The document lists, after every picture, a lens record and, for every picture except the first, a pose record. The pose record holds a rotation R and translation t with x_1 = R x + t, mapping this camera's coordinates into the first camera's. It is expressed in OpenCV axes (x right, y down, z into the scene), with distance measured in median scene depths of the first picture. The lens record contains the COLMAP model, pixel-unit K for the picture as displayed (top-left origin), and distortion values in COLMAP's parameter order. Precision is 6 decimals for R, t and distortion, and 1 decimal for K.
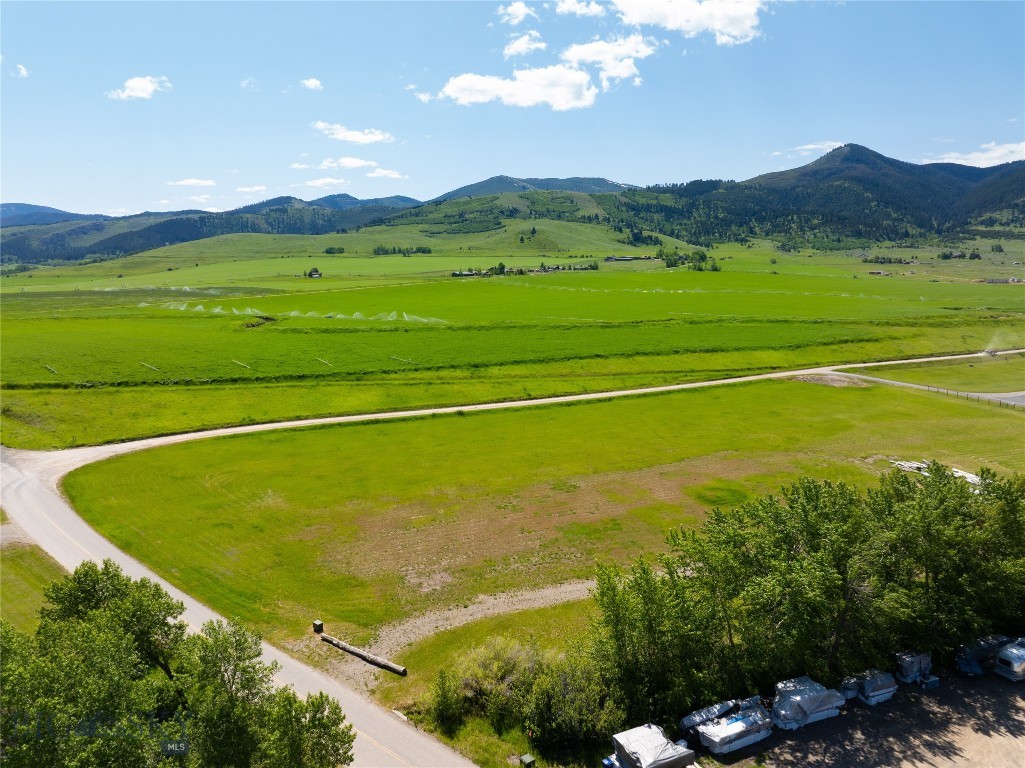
lens RADIAL K [[719.0, 0, 514.1], [0, 719.0, 385.3], [0, 0, 1]] dist [-0.046242, 0.013233]
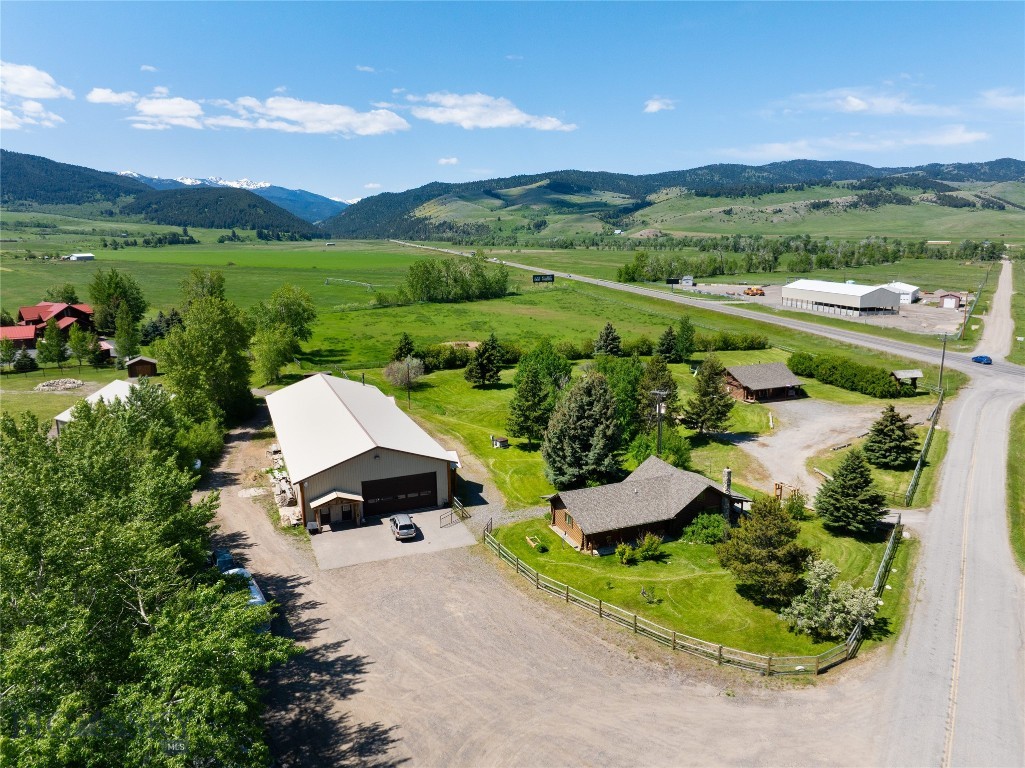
lens RADIAL K [[719.0, 0, 517.5], [0, 719.0, 370.0], [0, 0, 1]] dist [-0.046242, 0.013233]
pose [[-0.083239, -0.172029, 0.981569, -0.002067], [0.156935, 0.970433, 0.183386, 0.001374], [-0.984095, 0.169307, -0.053780, 0.031231]]
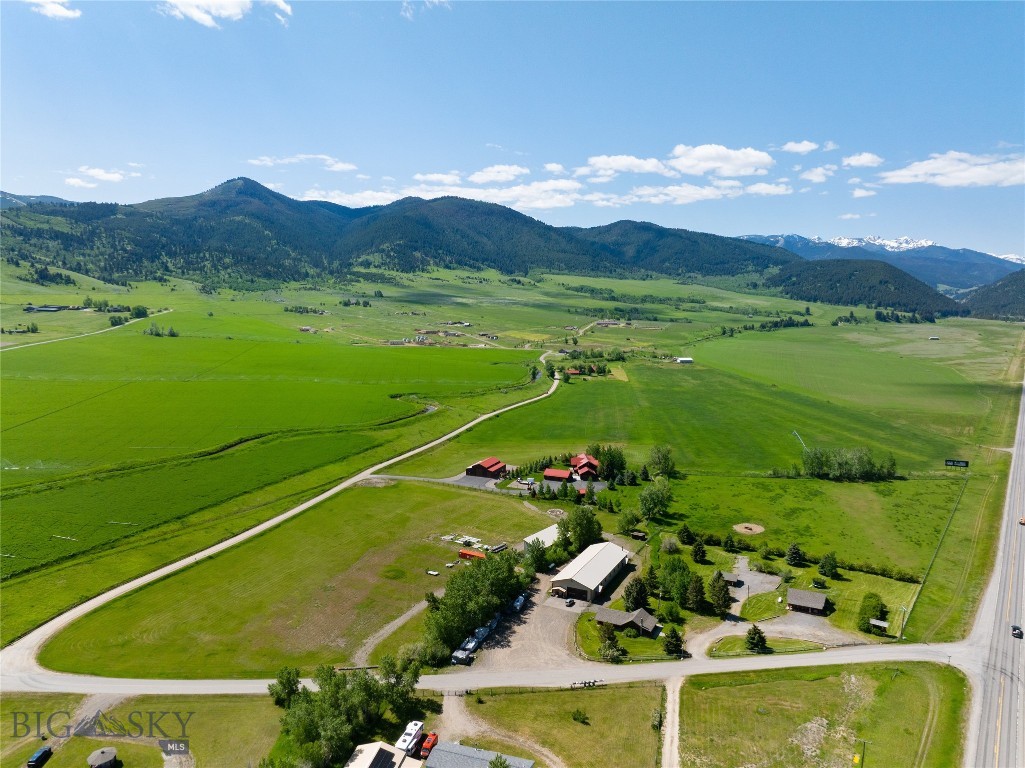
lens RADIAL K [[719.0, 0, 520.5], [0, 719.0, 380.8], [0, 0, 1]] dist [-0.046242, 0.013233]
pose [[0.690882, -0.071258, 0.719447, -0.084277], [0.089085, 0.995938, 0.013096, -0.037114], [-0.717458, 0.055045, 0.694423, -0.075197]]
